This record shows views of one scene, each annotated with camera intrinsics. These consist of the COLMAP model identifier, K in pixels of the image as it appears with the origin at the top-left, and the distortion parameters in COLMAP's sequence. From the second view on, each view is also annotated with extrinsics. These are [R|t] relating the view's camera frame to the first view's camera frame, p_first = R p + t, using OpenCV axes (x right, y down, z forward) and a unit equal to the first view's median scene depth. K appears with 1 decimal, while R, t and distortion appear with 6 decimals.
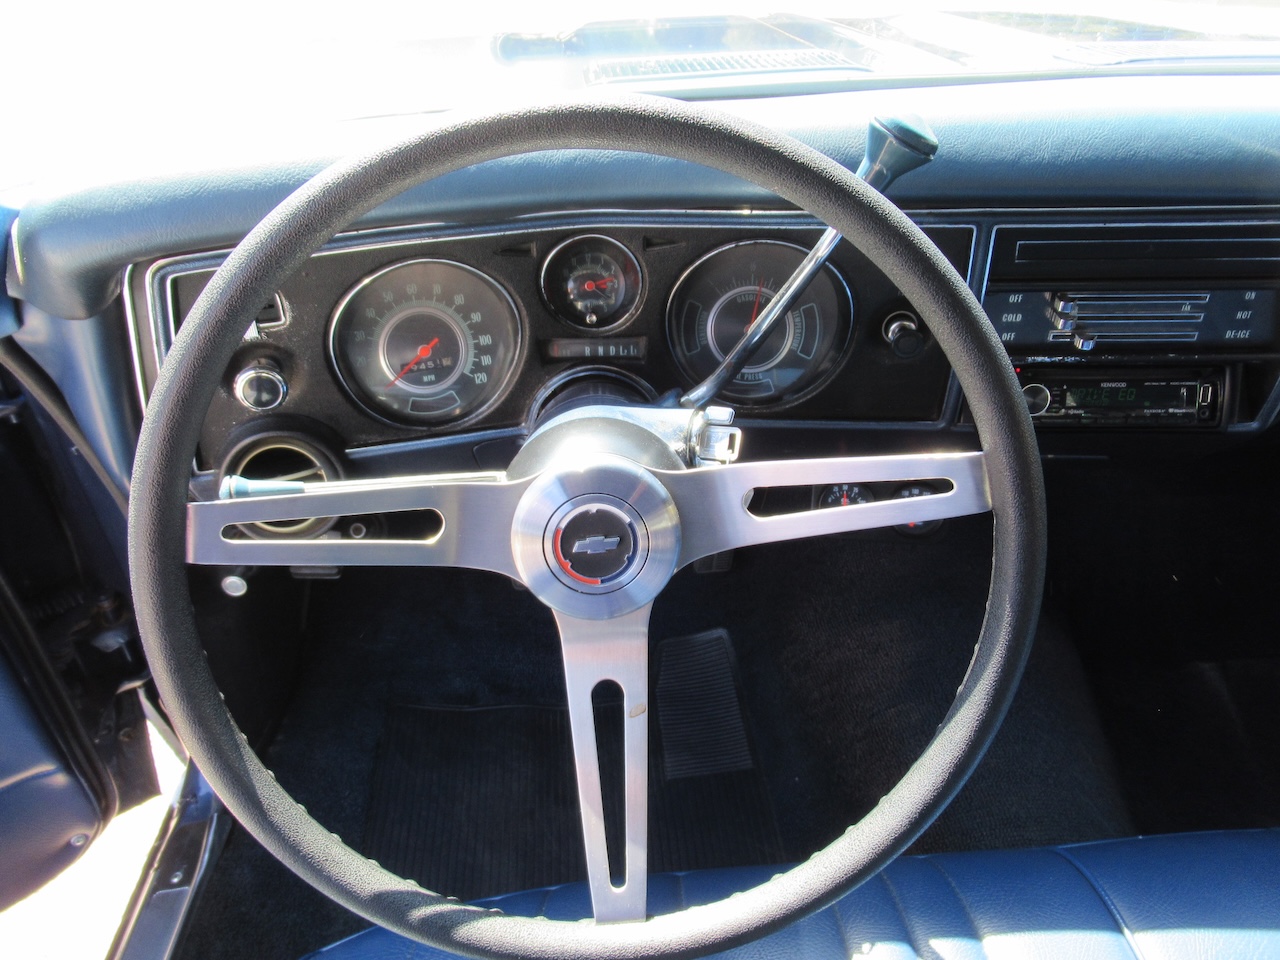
lens RADIAL K [[948.0, 0, 641.8], [0, 948.0, 479.4], [0, 0, 1]] dist [-0.002177, -0.006767]
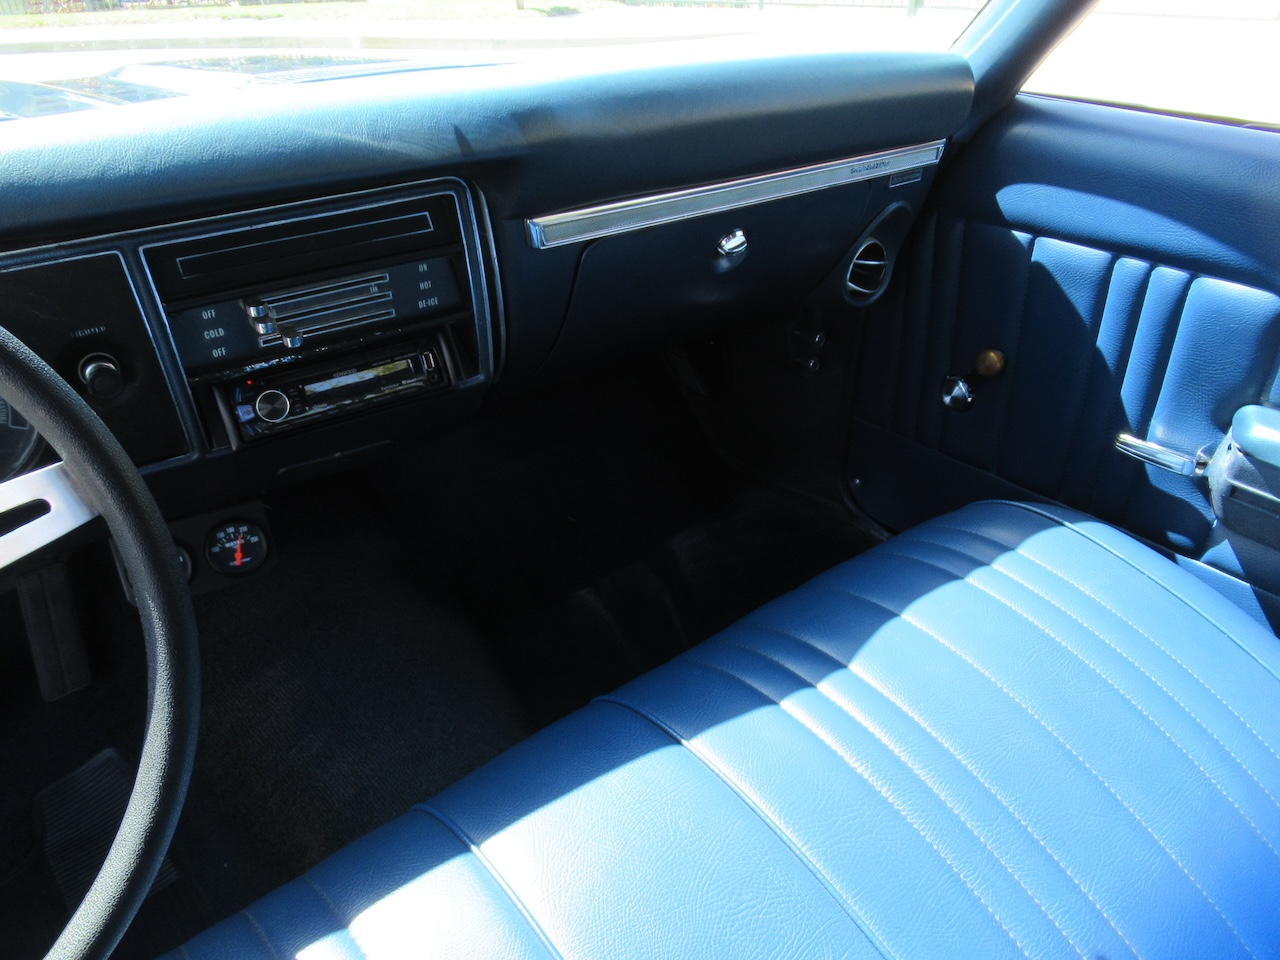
lens RADIAL K [[948.0, 0, 641.8], [0, 948.0, 479.4], [0, 0, 1]] dist [-0.002177, -0.006767]
pose [[0.810192, -0.298353, 0.504555, 0.209244], [0.324619, 0.945097, 0.037595, 0.086799], [-0.488070, 0.133328, 0.862561, -0.068764]]
